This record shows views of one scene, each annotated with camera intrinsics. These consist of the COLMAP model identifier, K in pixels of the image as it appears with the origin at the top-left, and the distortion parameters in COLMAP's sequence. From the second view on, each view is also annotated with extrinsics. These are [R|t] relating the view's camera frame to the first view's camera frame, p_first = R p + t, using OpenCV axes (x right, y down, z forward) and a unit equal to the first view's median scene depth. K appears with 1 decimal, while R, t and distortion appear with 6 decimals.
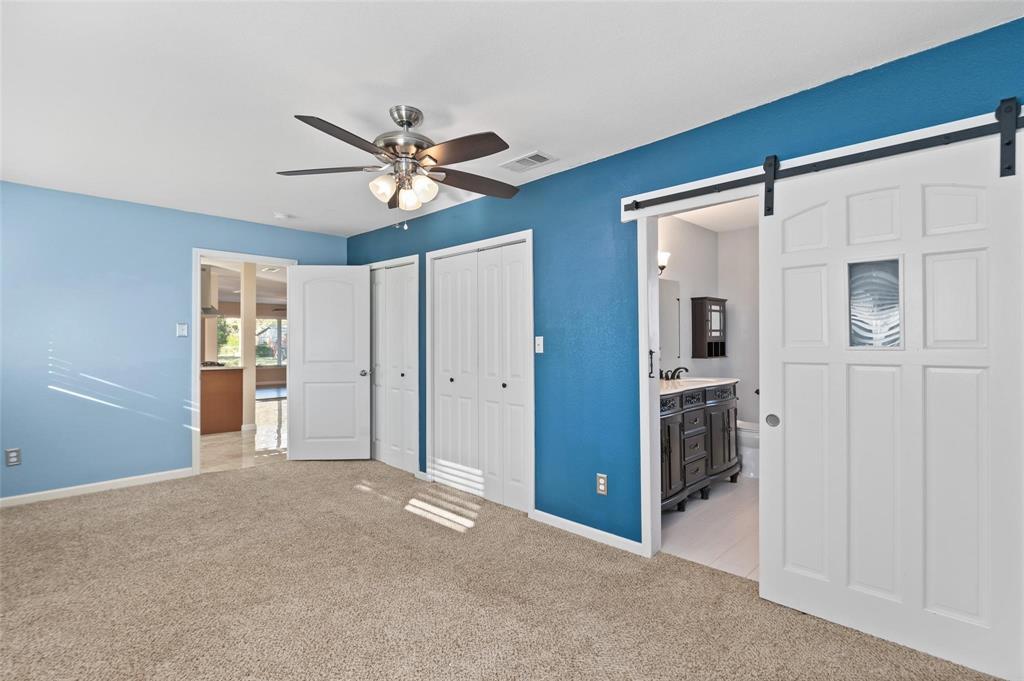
lens RADIAL K [[474.9, 0, 507.3], [0, 474.9, 342.6], [0, 0, 1]] dist [0.002012, 0.001384]
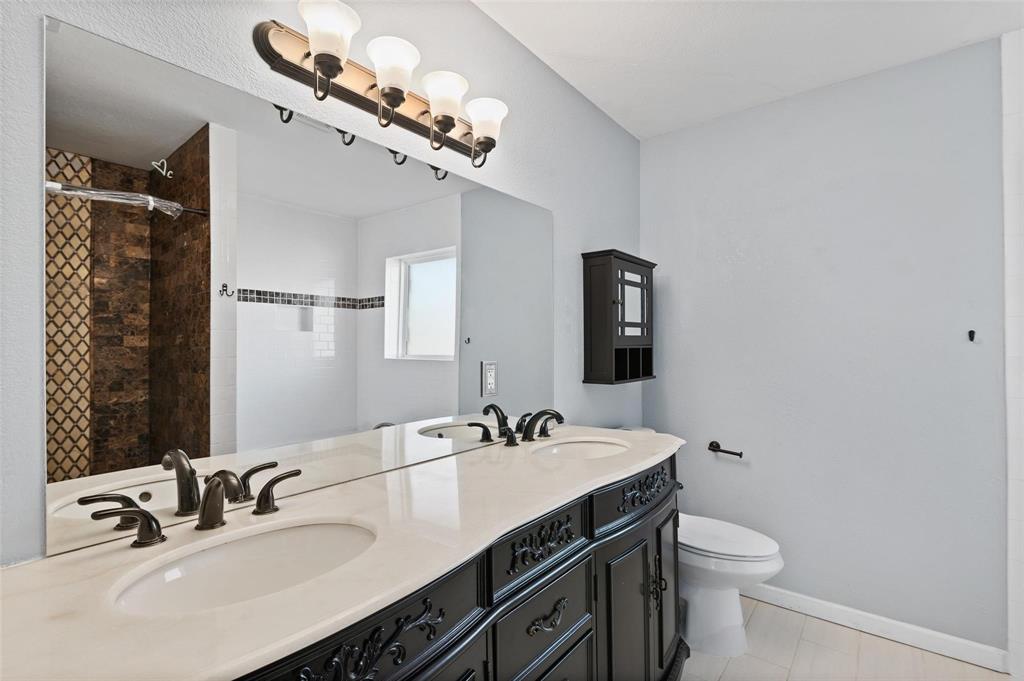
lens RADIAL K [[474.9, 0, 512.1], [0, 474.9, 343.2], [0, 0, 1]] dist [0.002012, 0.001384]
pose [[0.990550, 0.004939, 0.137063, 0.254789], [-0.003144, 0.999907, -0.013305, 0.000182], [-0.137116, 0.012749, 0.990473, 0.548262]]
